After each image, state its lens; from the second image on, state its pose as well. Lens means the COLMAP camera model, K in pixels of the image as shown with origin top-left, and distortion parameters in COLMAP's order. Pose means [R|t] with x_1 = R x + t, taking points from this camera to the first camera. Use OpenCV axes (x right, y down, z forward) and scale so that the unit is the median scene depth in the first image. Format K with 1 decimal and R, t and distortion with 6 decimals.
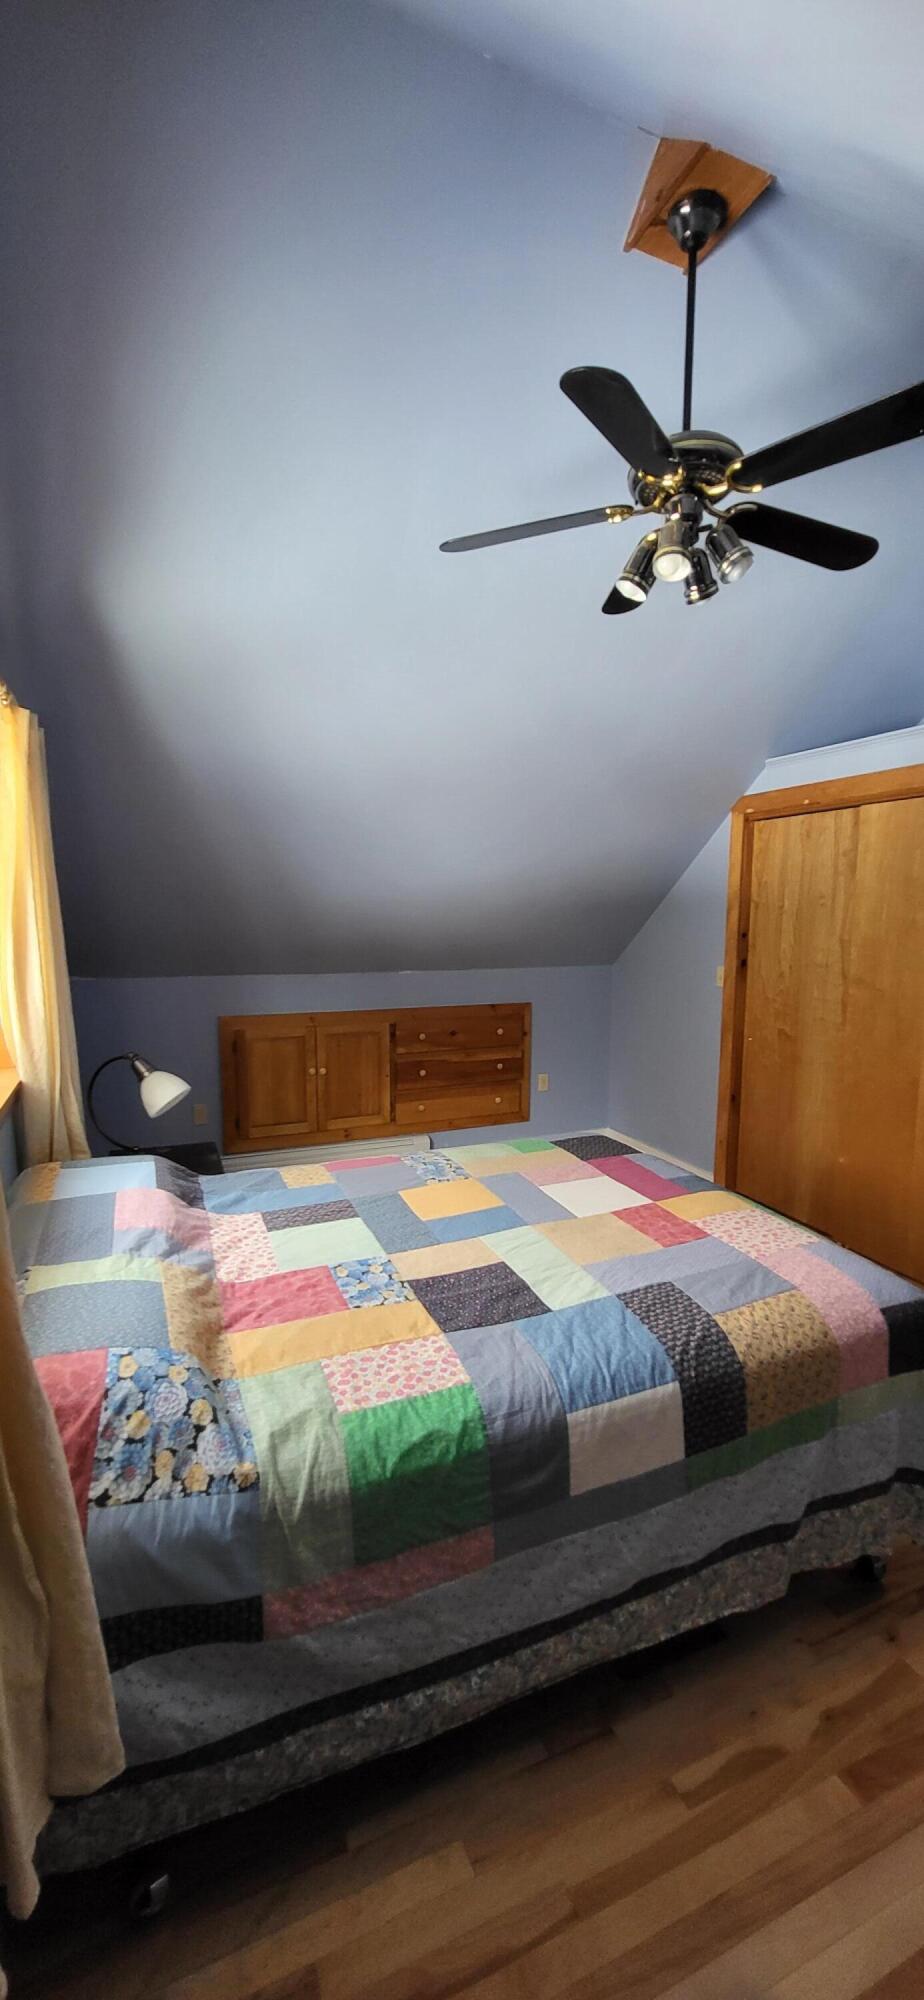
lens RADIAL K [[782.3, 0, 469.6], [0, 782.3, 1001.5], [0, 0, 1]] dist [-0.002393, 0.000356]
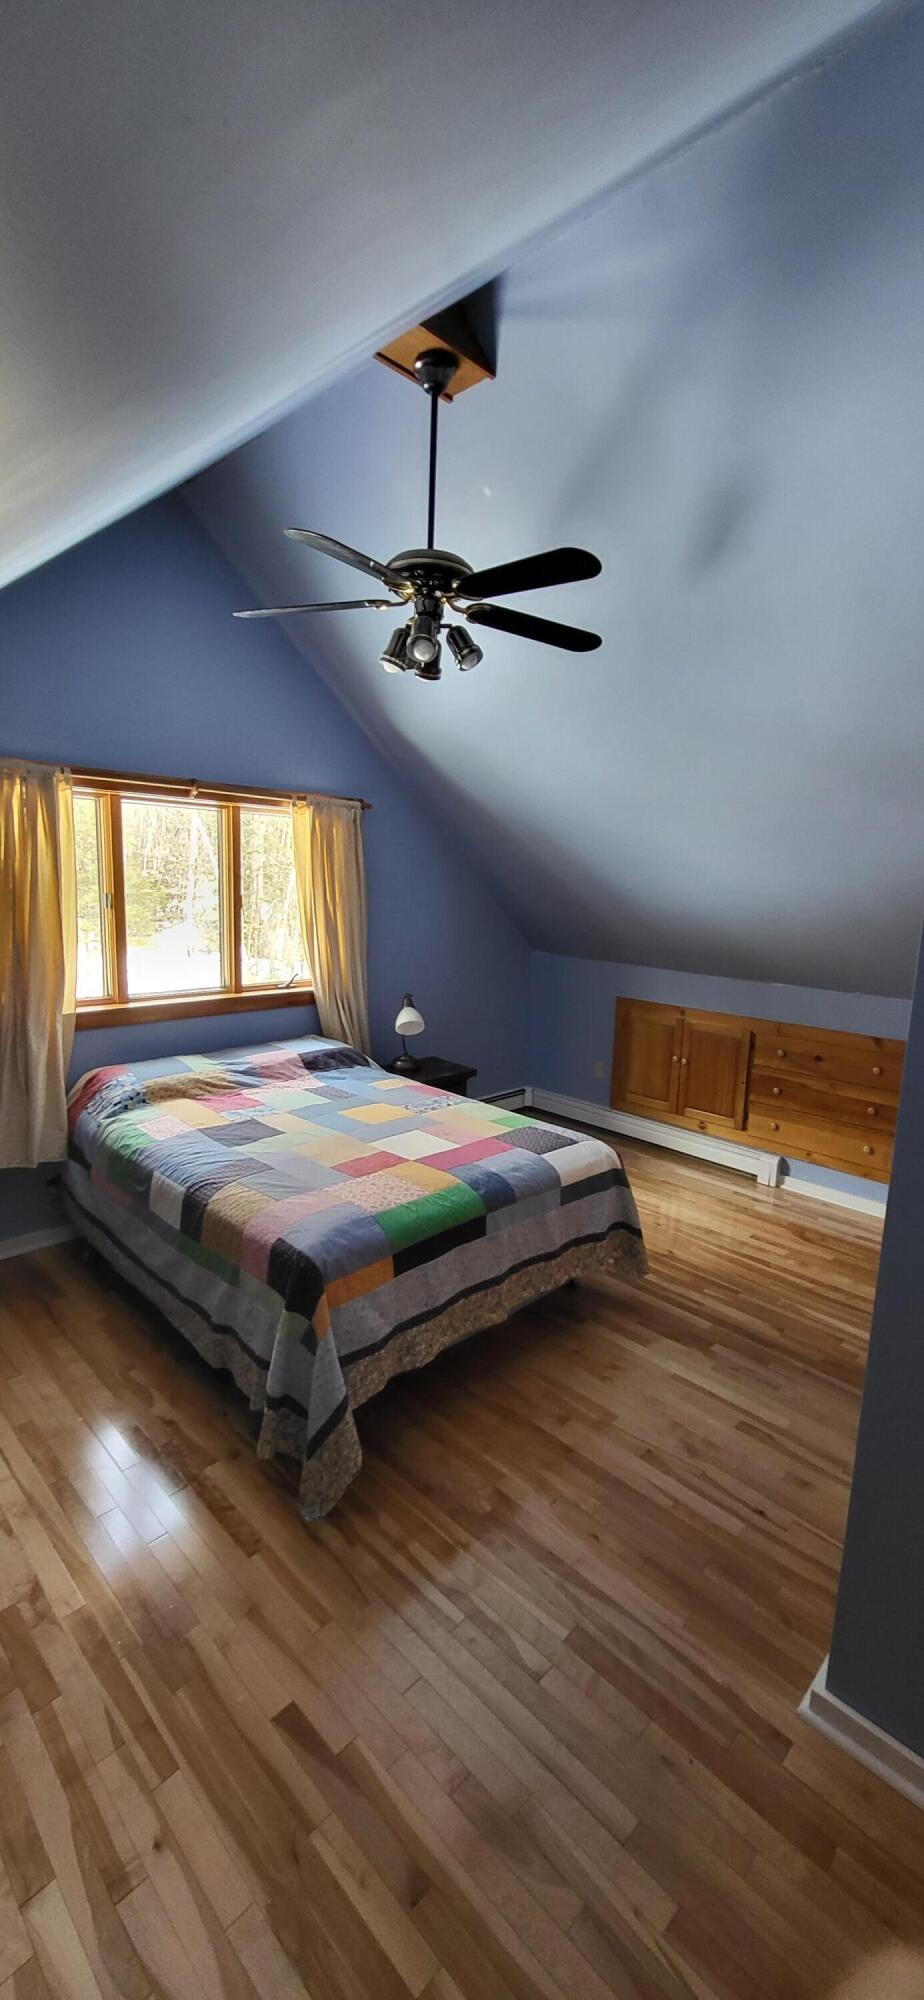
lens RADIAL K [[782.3, 0, 472.7], [0, 782.3, 997.7], [0, 0, 1]] dist [-0.002393, 0.000356]
pose [[0.389995, 0.152925, -0.908030, 1.476584], [-0.141461, 0.984357, 0.105022, -0.156759], [0.909886, 0.087493, 0.405527, 0.599105]]
